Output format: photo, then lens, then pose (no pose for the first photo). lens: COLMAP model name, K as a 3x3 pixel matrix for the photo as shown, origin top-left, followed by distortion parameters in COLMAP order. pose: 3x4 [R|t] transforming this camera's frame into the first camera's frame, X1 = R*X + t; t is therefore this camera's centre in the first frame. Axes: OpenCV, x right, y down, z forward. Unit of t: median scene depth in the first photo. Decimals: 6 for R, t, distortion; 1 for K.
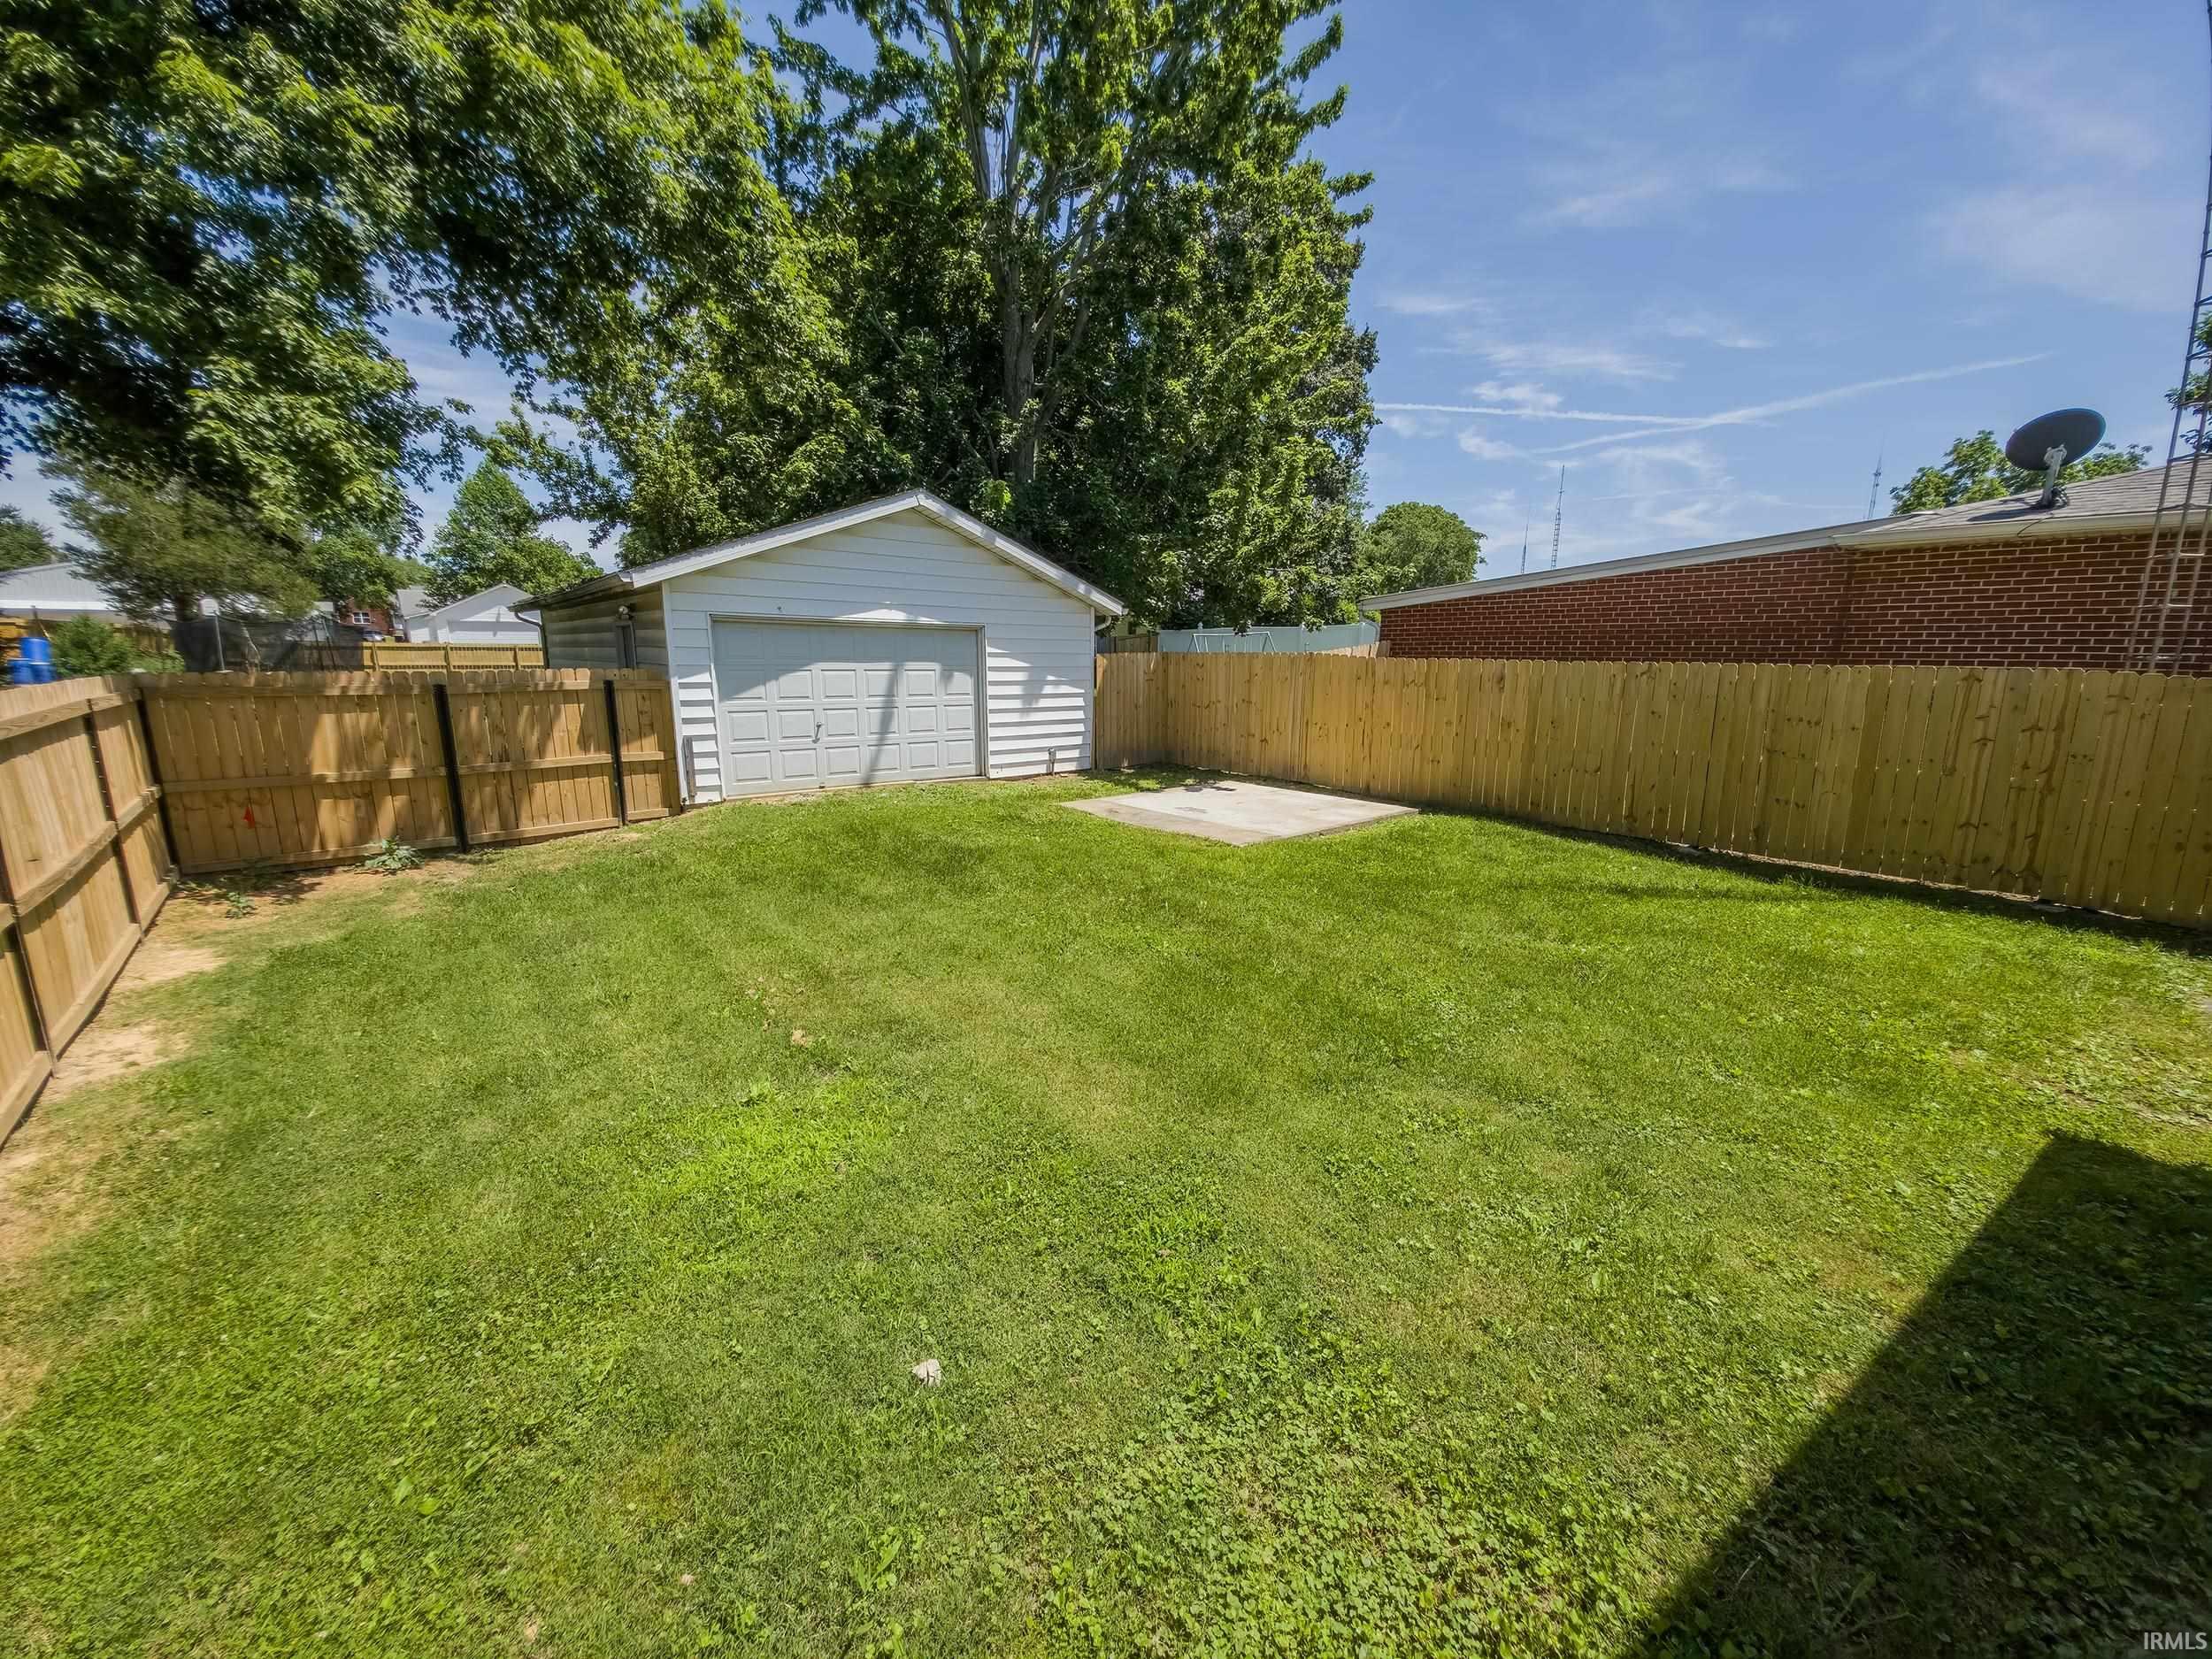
lens RADIAL K [[885.9, 0, 1106.0], [0, 885.9, 829.5], [0, 0, 1]] dist [-0.000289, -0.000023]
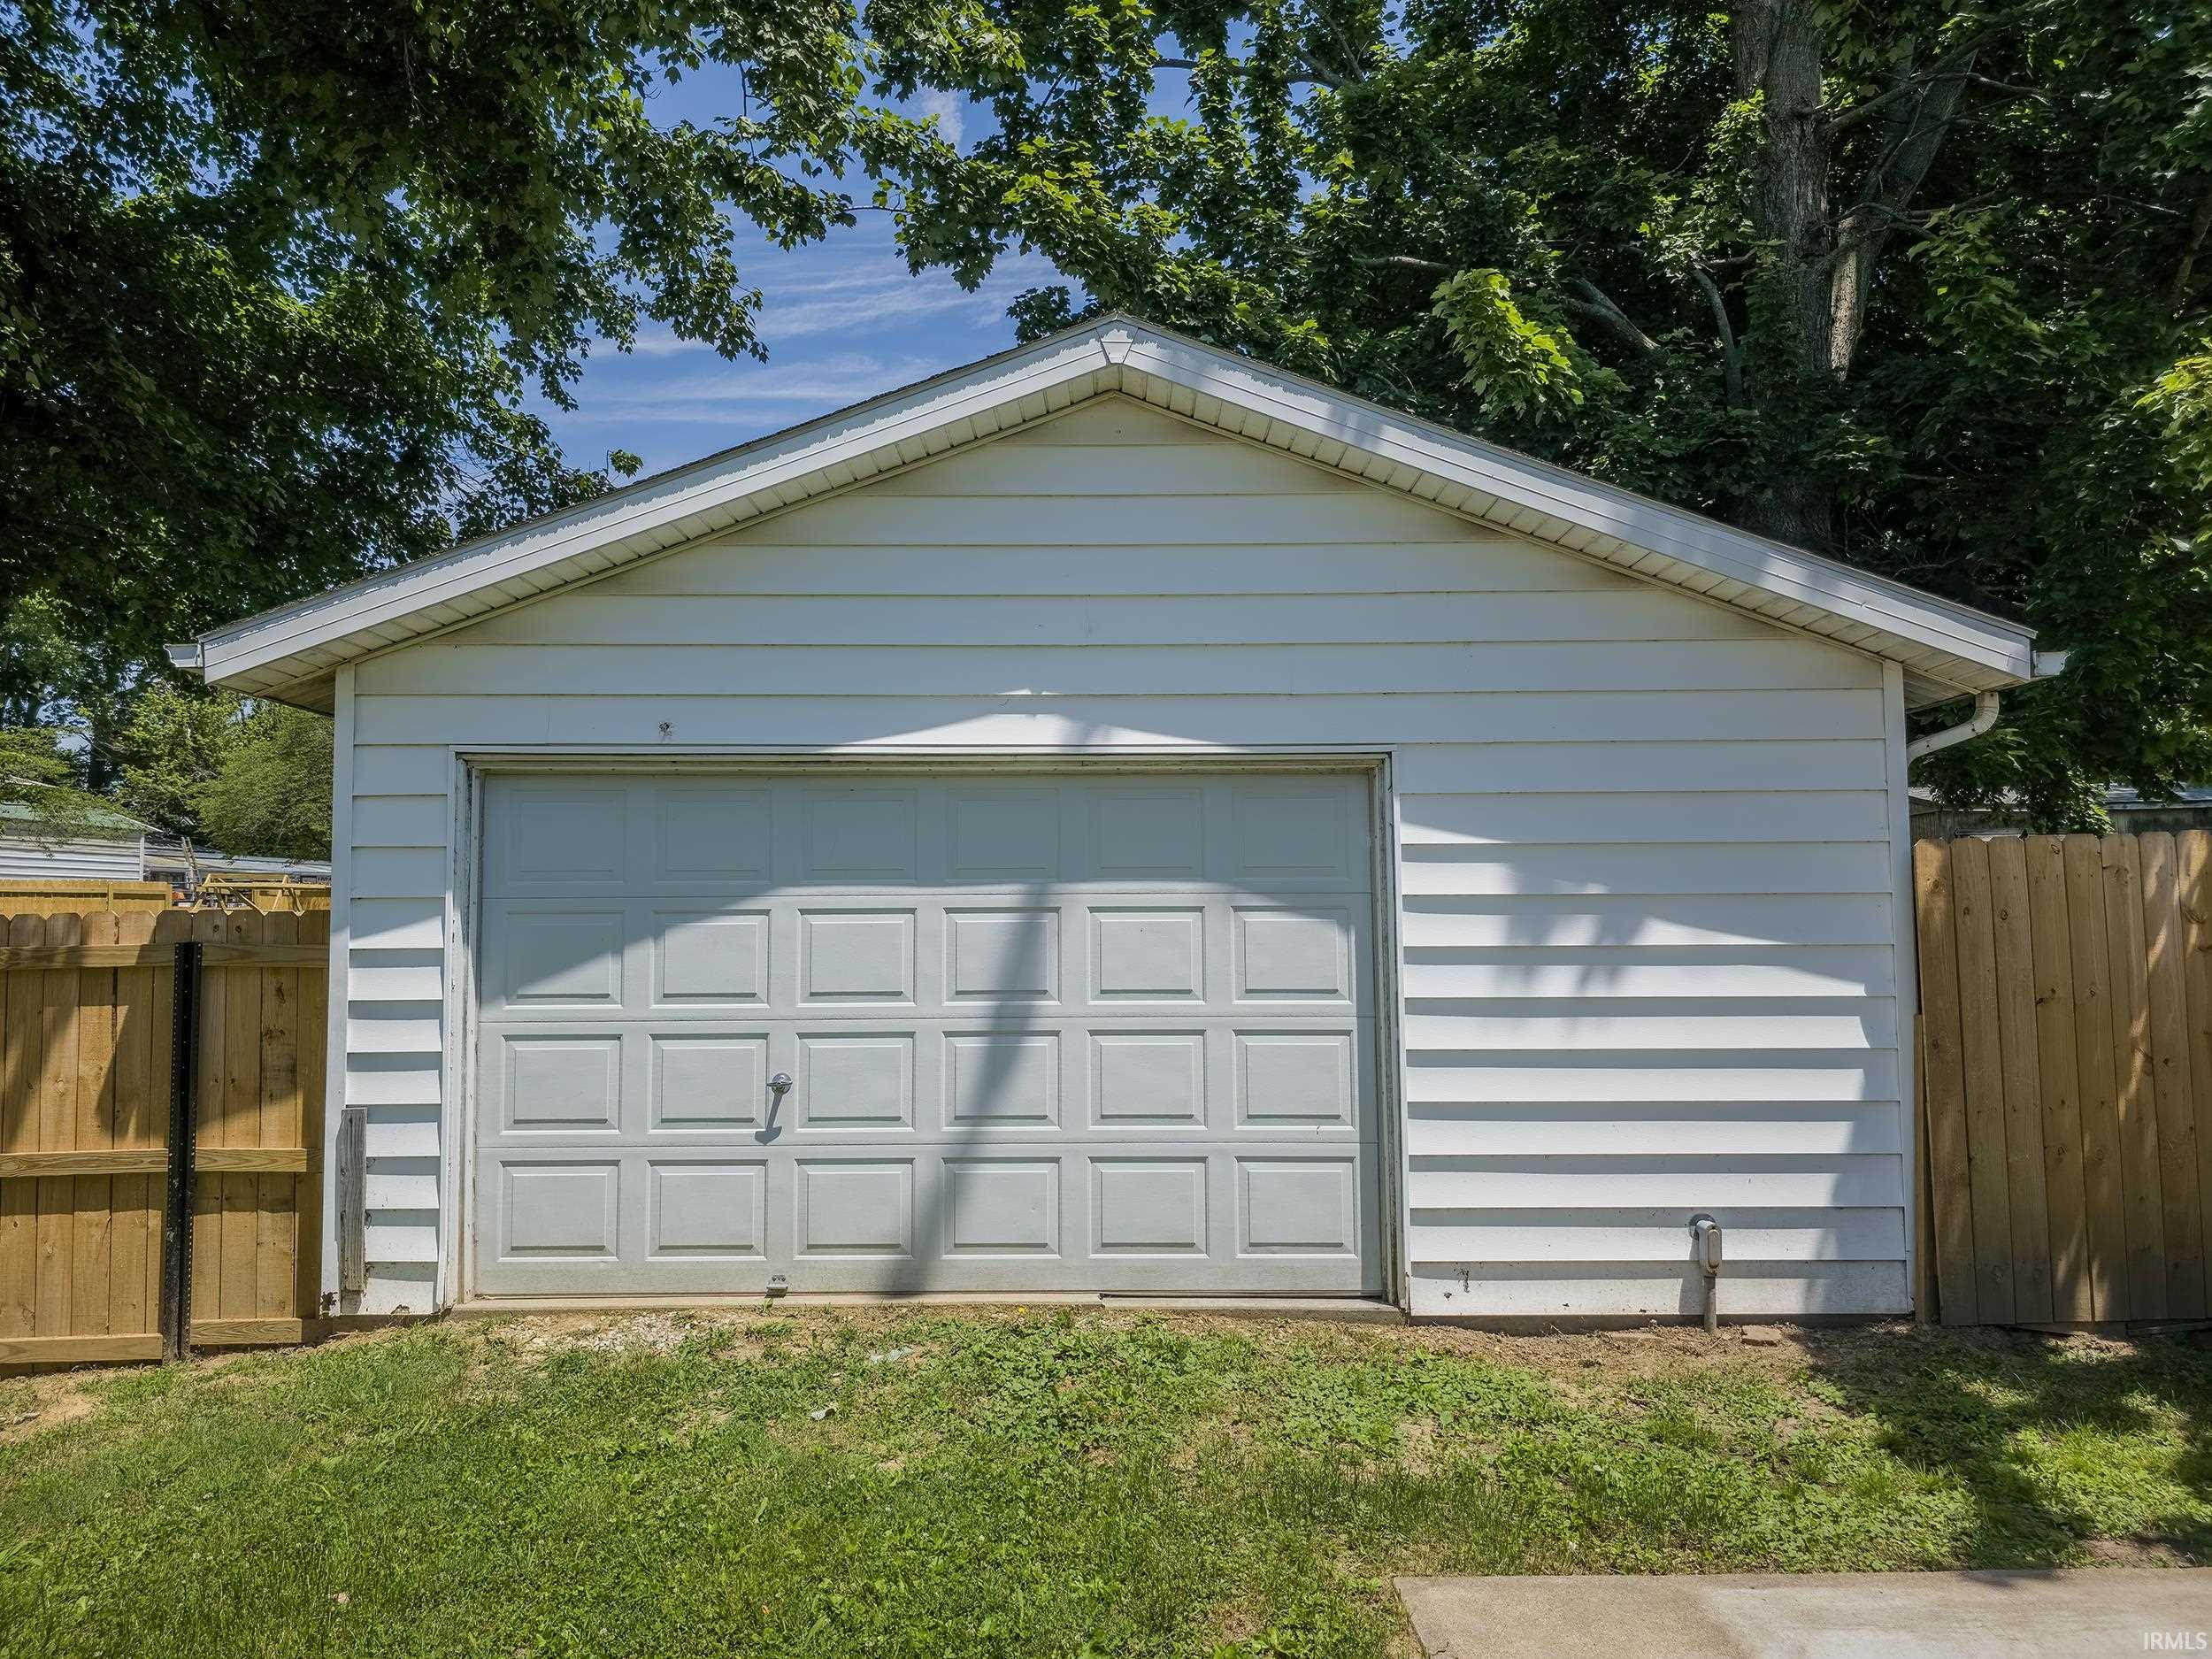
lens RADIAL K [[1439.9, 0, 1137.7], [0, 1439.9, 827.9], [0, 0, 1]] dist [0.058960, -0.060635]
pose [[0.762667, -0.053389, -0.644584, 0.113198], [-0.110950, 0.971016, -0.211703, -0.121319], [0.637204, 0.232975, 0.734639, 0.742228]]
